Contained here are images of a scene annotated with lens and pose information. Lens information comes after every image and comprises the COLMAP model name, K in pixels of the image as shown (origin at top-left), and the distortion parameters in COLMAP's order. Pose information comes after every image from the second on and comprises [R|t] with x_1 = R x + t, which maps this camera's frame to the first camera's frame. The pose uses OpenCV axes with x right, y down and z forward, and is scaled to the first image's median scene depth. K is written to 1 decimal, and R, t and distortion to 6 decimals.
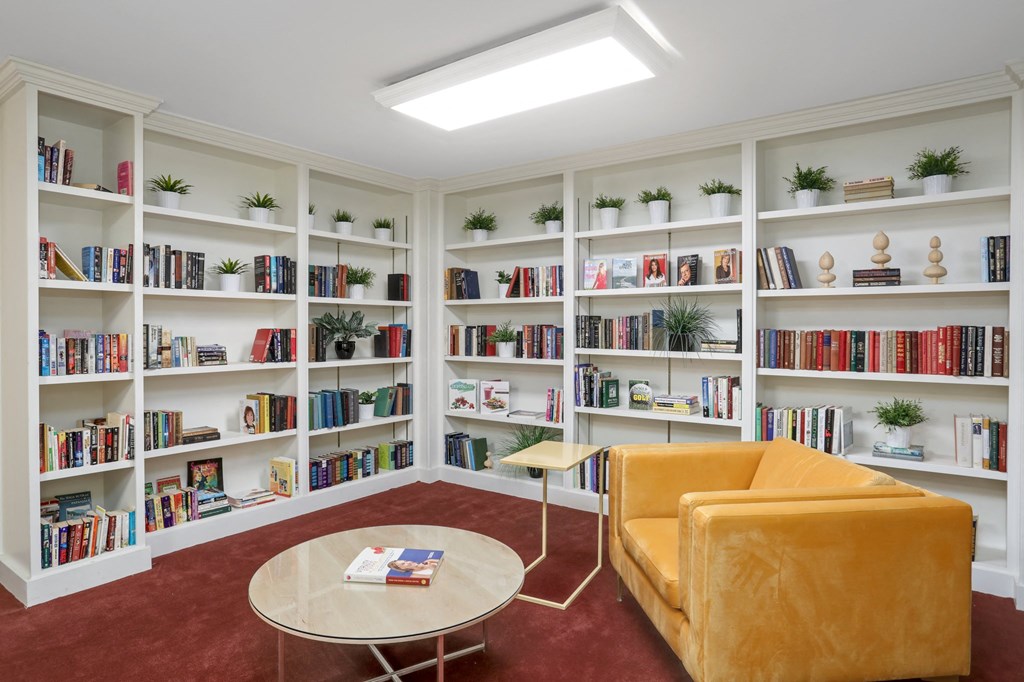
lens RADIAL K [[582.2, 0, 512.0], [0, 582.2, 341.0], [0, 0, 1]] dist [-0.072470, 0.000220]
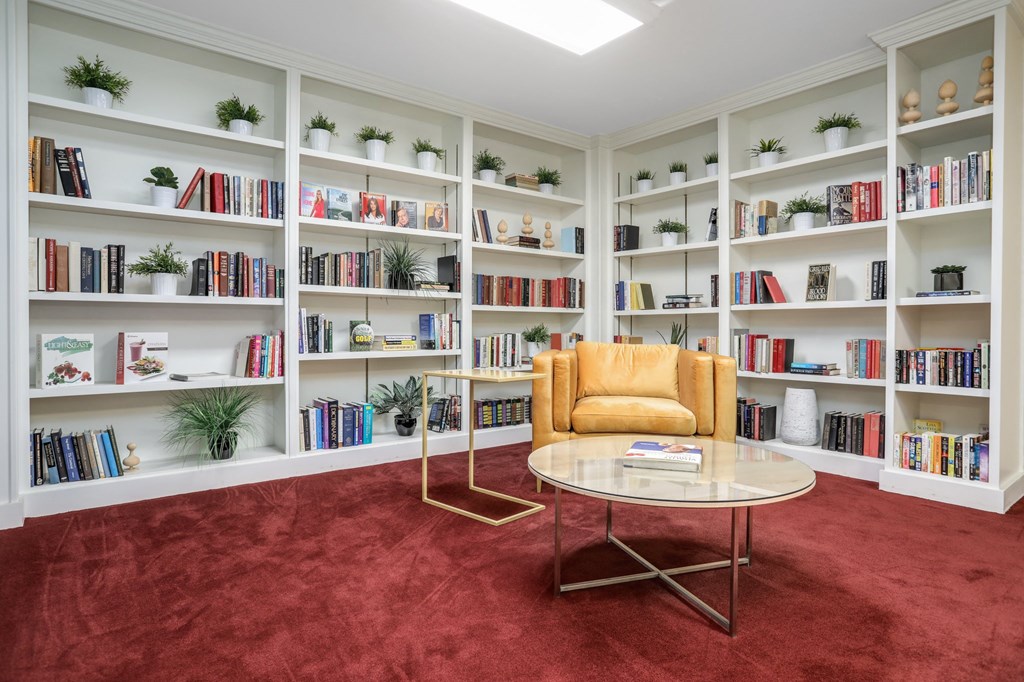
lens RADIAL K [[581.4, 0, 512.0], [0, 581.4, 341.0], [0, 0, 1]] dist [-0.021753, 0.000457]
pose [[0.256132, -0.024259, 0.966337, -0.644607], [0.019139, 0.999616, 0.020022, 0.086371], [-0.966452, 0.013367, 0.256498, 0.505594]]
